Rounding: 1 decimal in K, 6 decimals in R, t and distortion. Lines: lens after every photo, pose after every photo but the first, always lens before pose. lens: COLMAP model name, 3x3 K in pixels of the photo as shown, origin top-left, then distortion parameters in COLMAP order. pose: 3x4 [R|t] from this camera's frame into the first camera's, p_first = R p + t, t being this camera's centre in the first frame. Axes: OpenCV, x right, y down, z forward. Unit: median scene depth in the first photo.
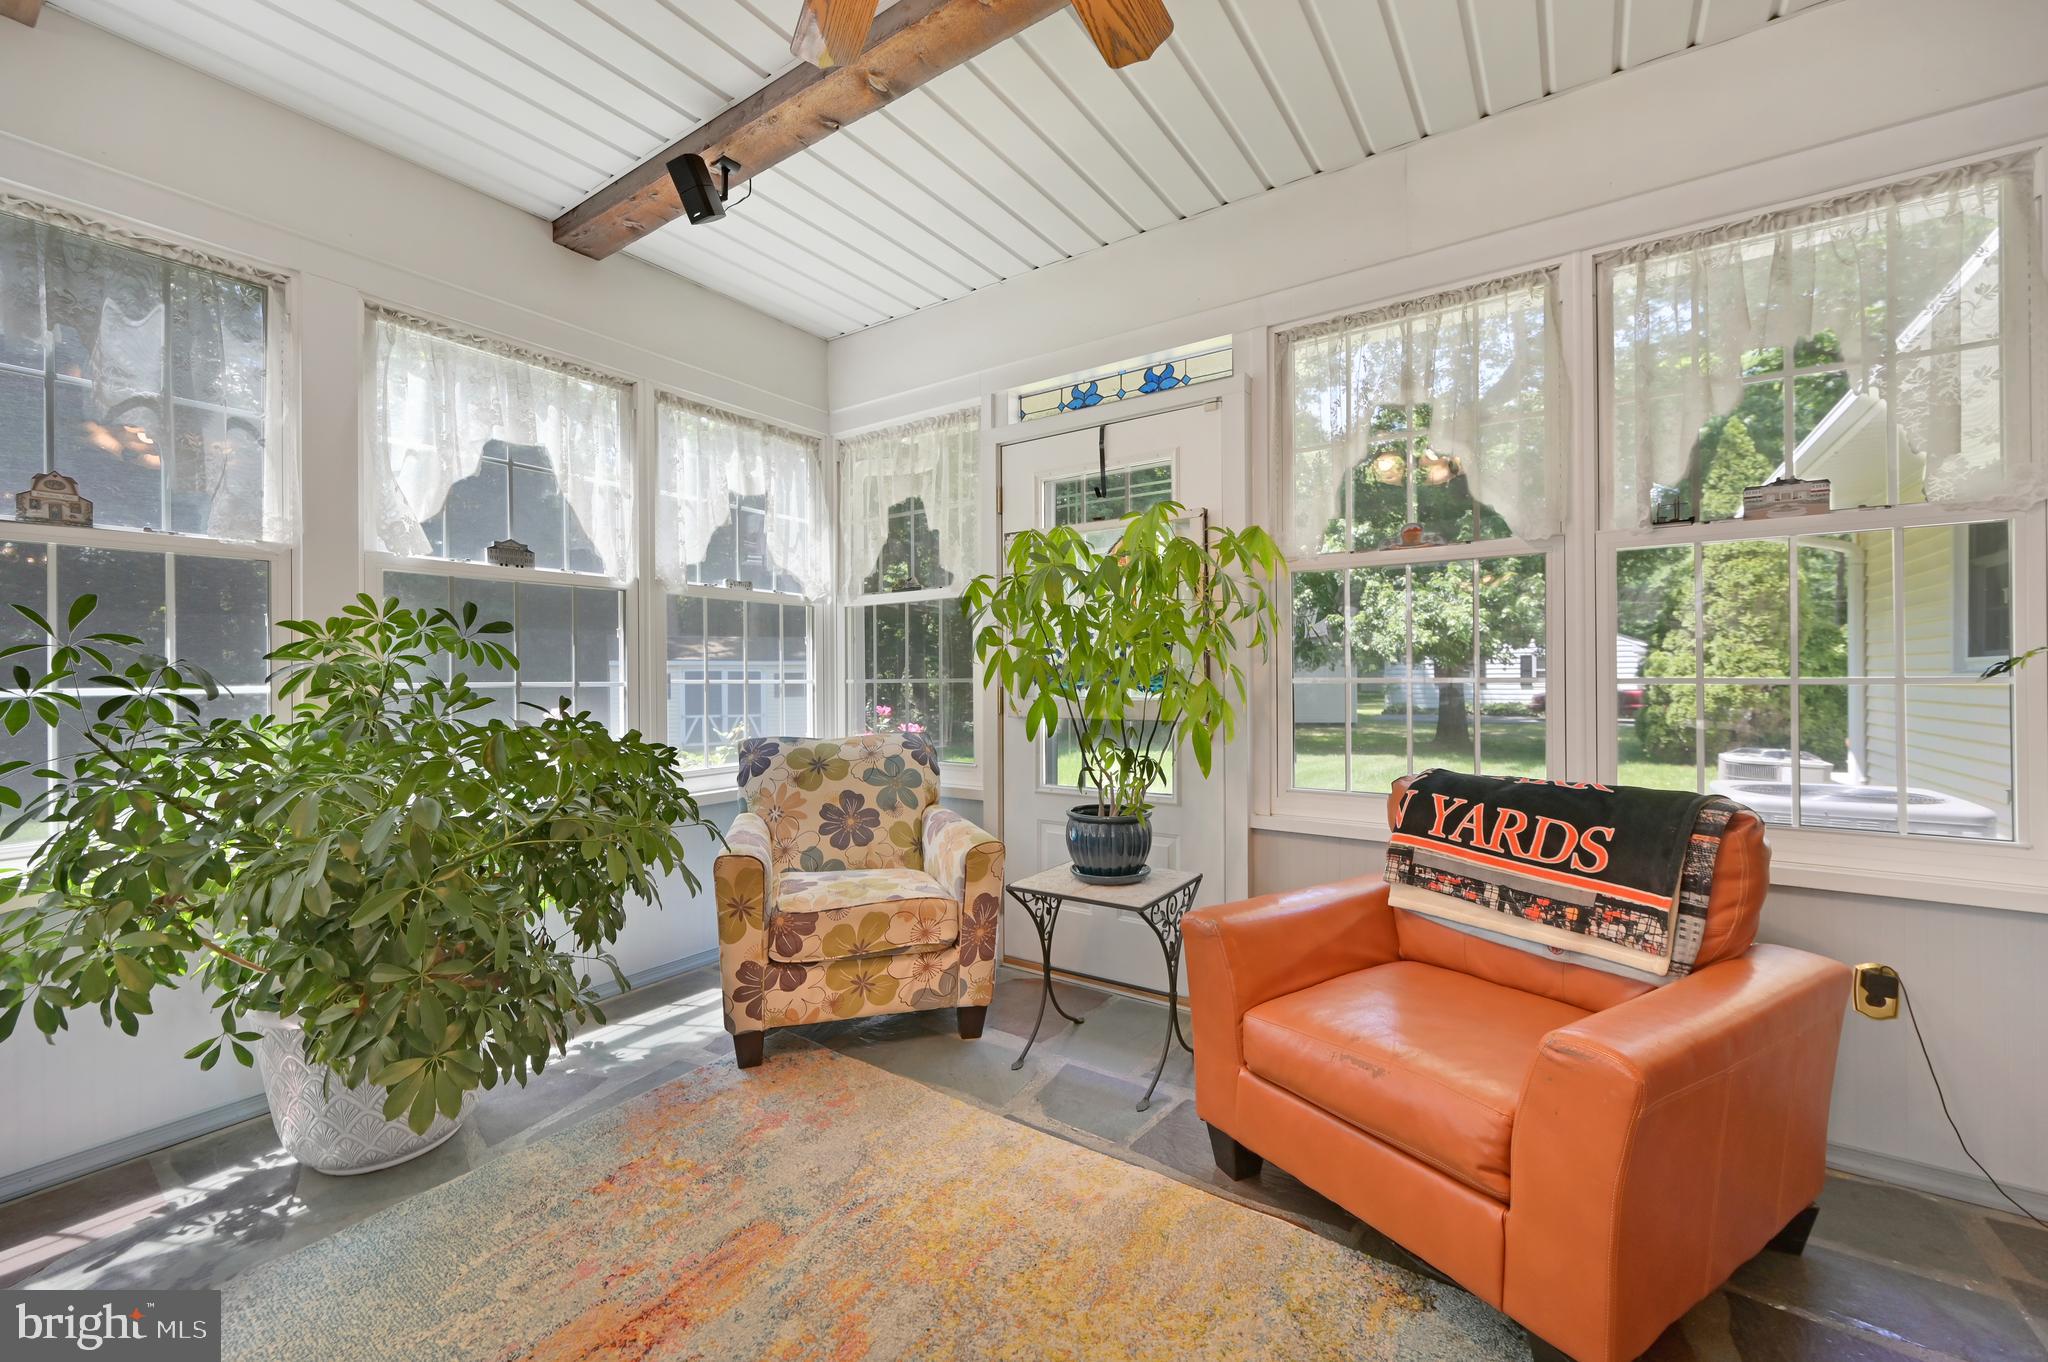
lens RADIAL K [[816.4, 0, 1021.0], [0, 816.4, 675.6], [0, 0, 1]] dist [-0.000118, -0.000108]
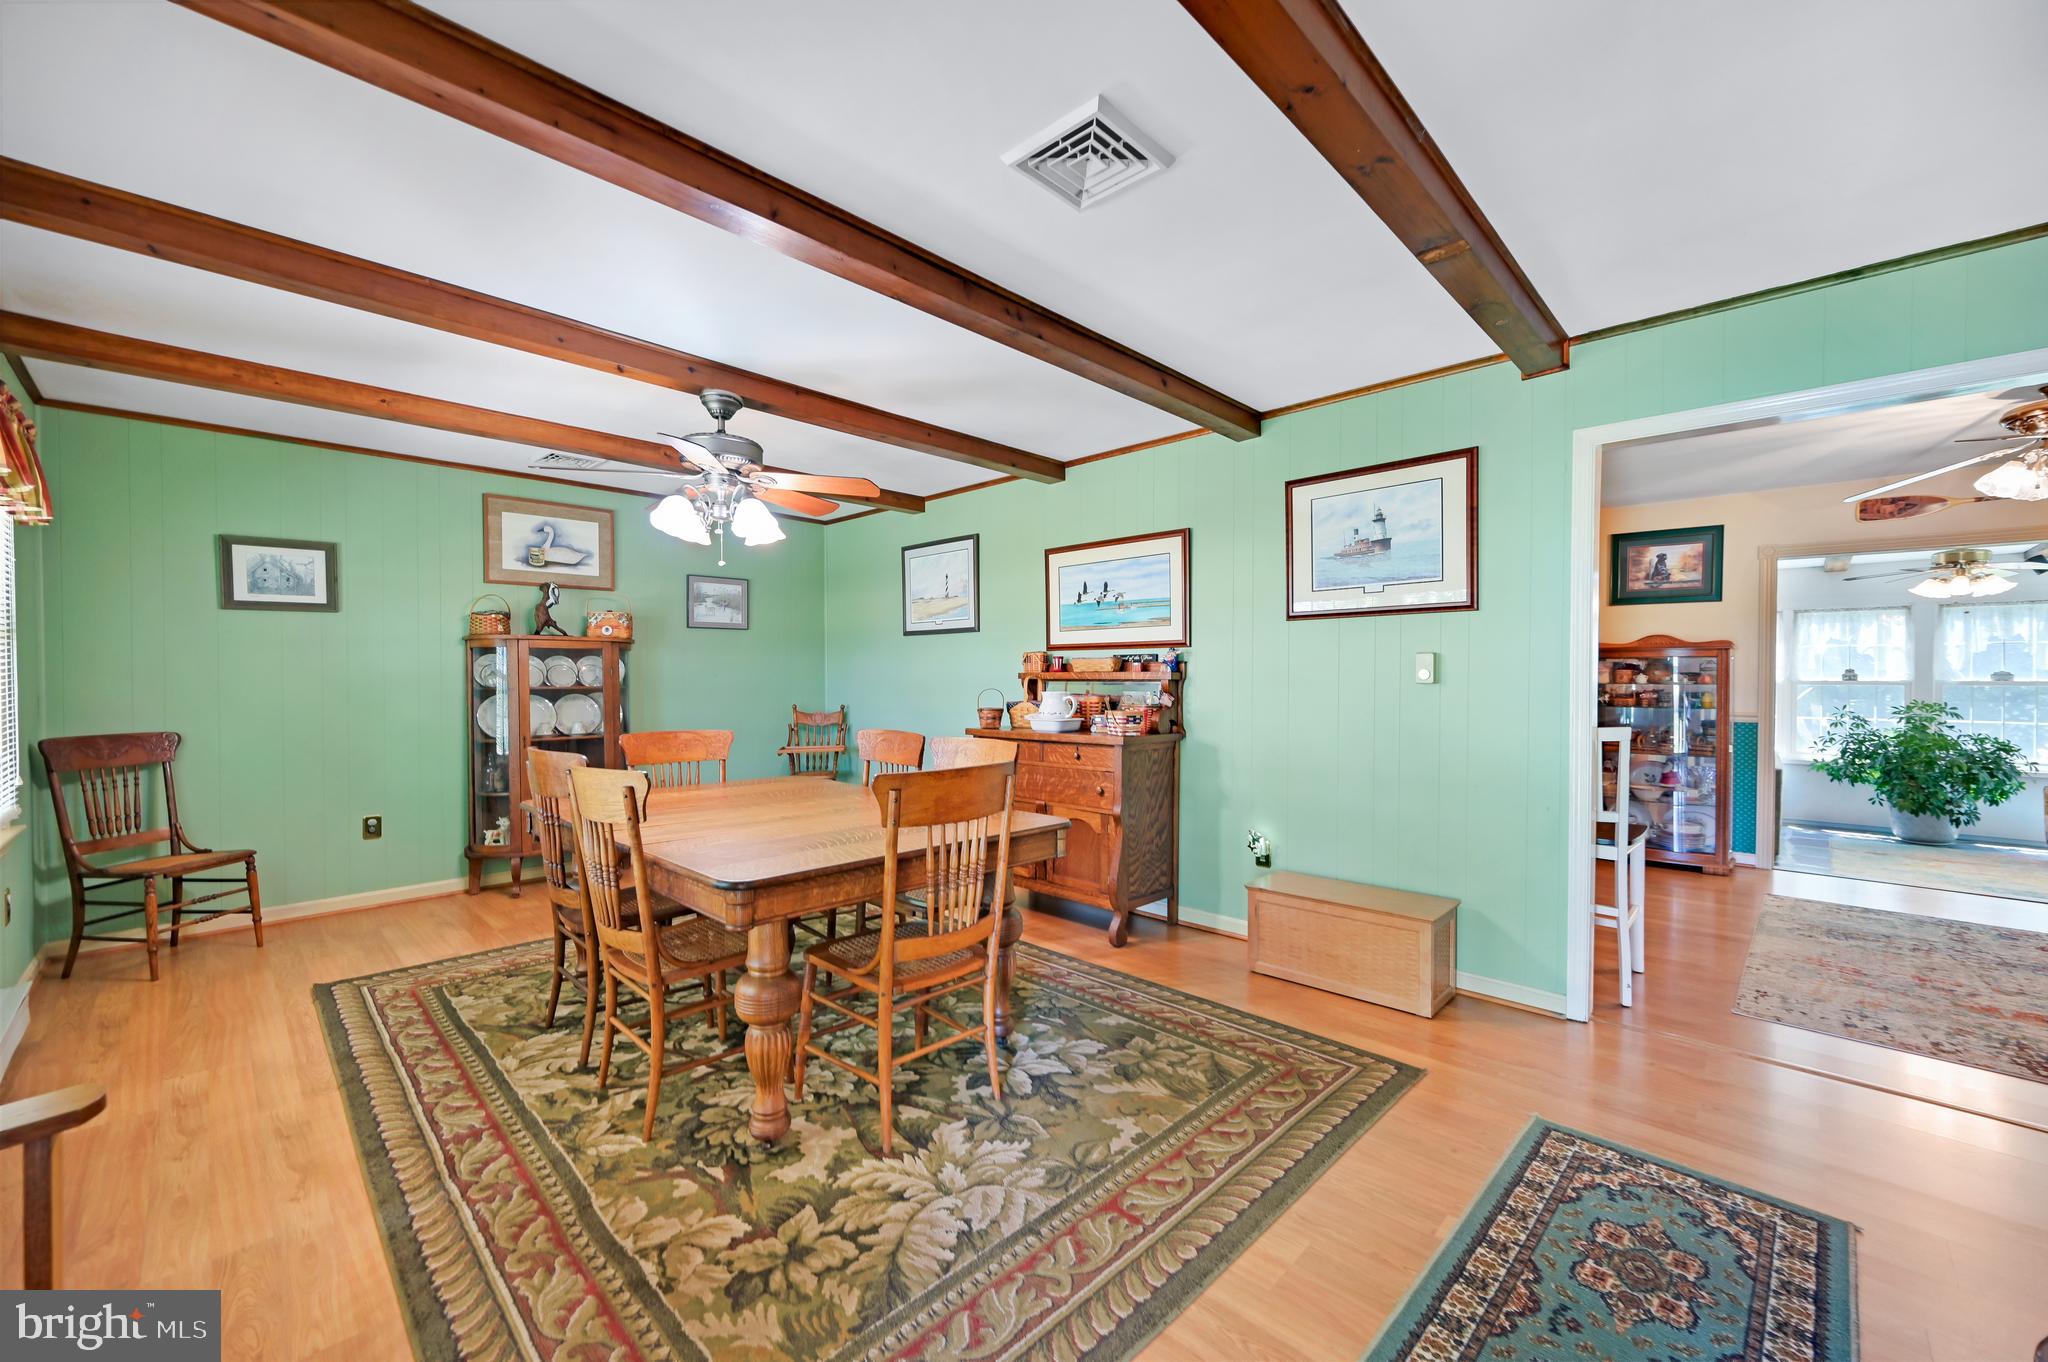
lens RADIAL K [[806.6, 0, 1021.8], [0, 806.6, 682.6], [0, 0, 1]] dist [0.000891, 0.000129]
pose [[-0.167530, 0.016340, -0.985732, 2.959295], [-0.001609, 0.999857, 0.016848, -0.184617], [0.985866, 0.004409, -0.167480, -2.050484]]
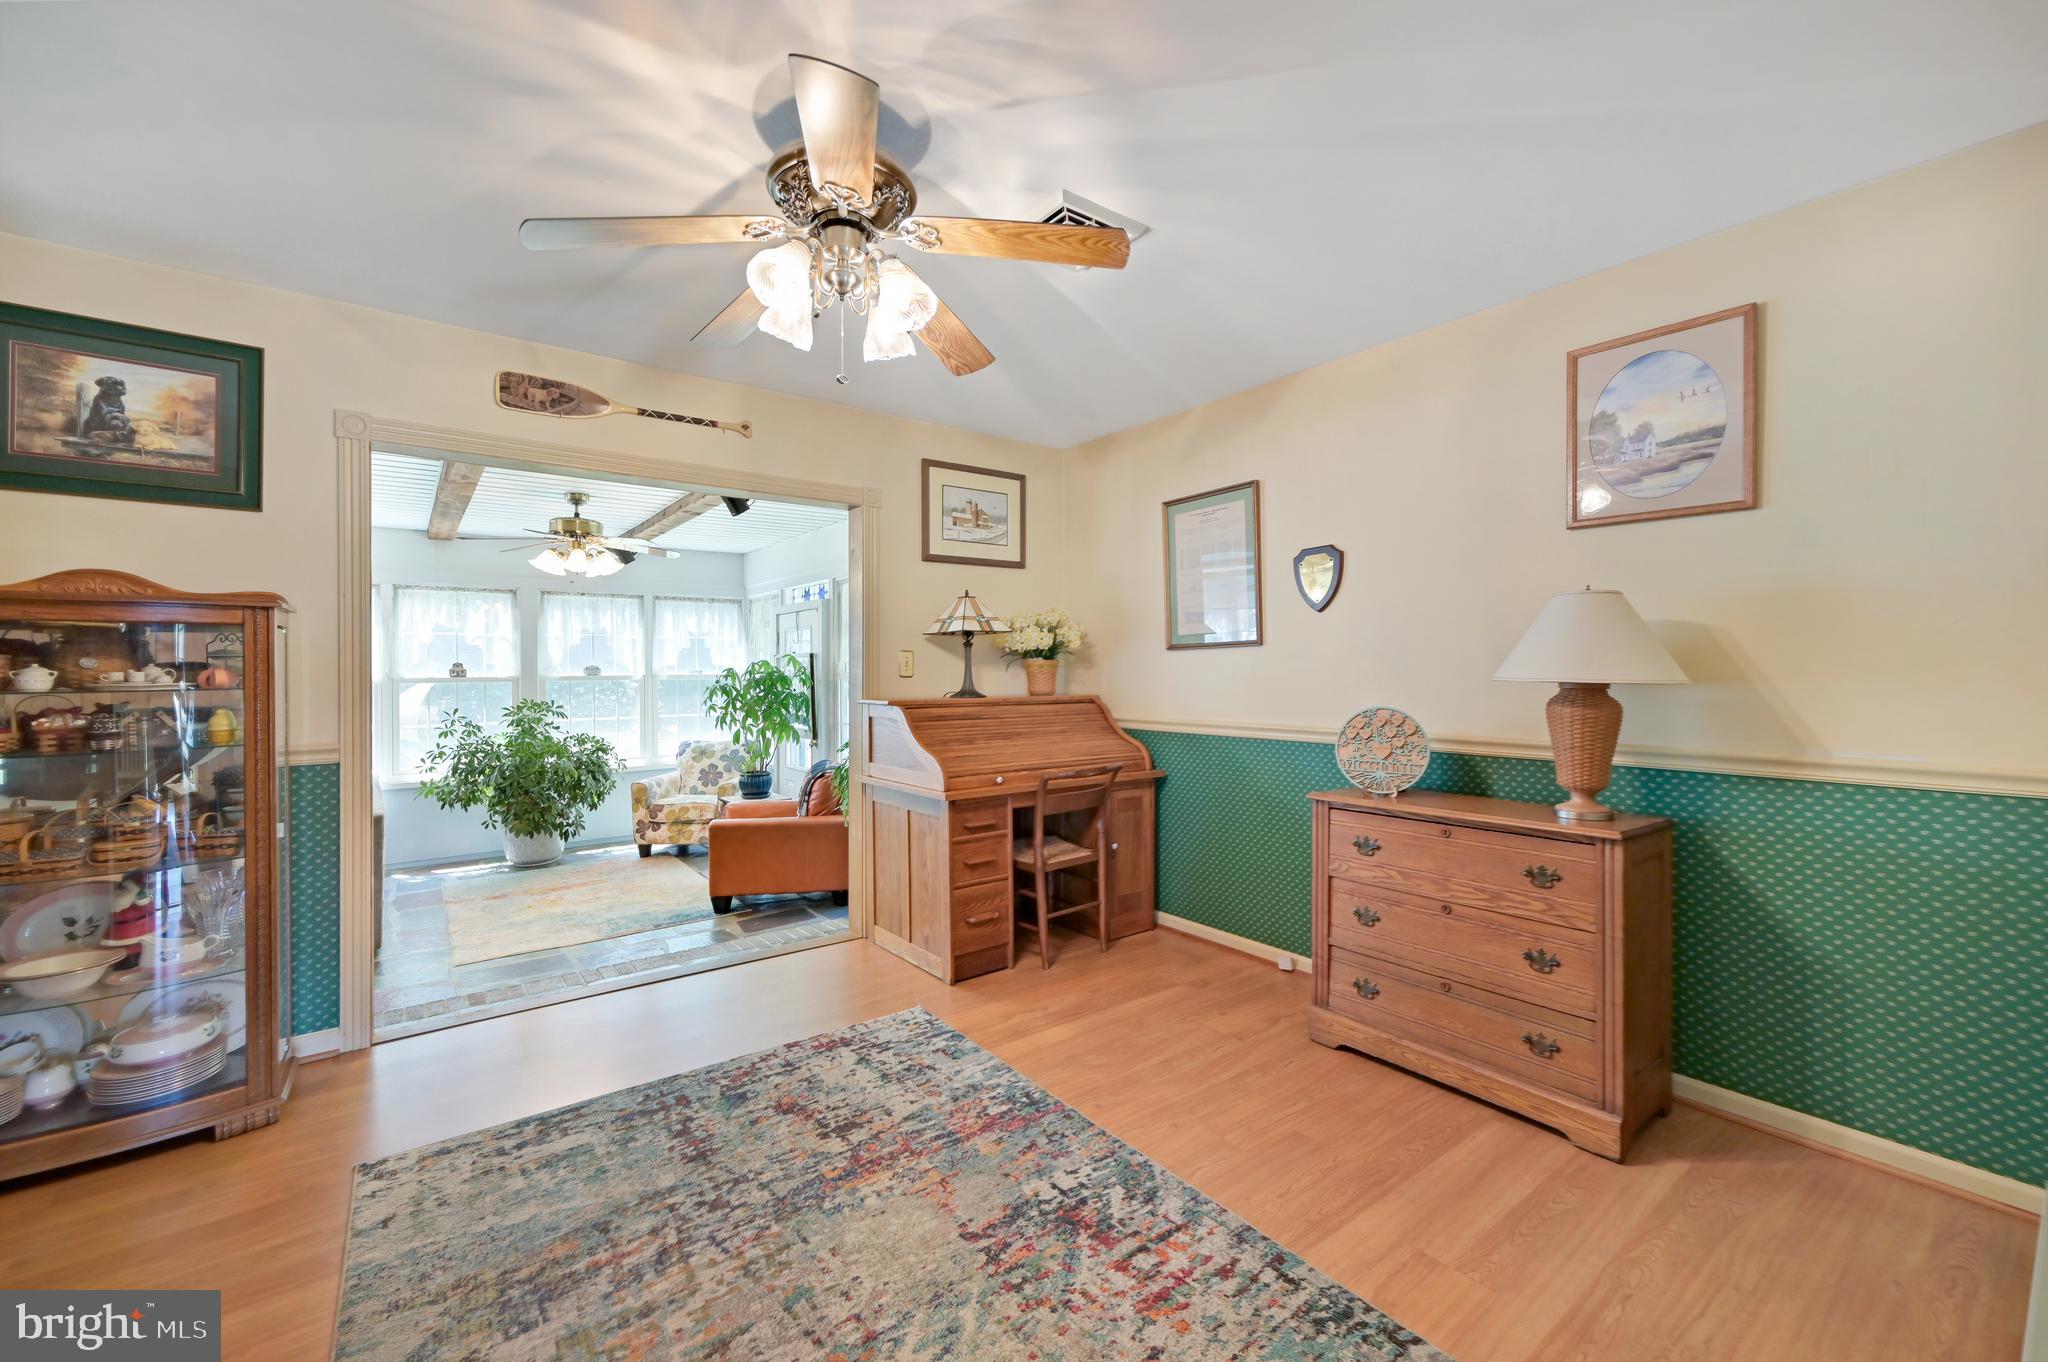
lens RADIAL K [[821.6, 0, 1029.8], [0, 821.6, 670.0], [0, 0, 1]] dist [-0.001203, -0.000230]
pose [[0.951321, 0.001117, -0.308199, 1.750636], [-0.000563, 0.999998, 0.001886, -0.172131], [0.308200, -0.001620, 0.951320, -1.250682]]
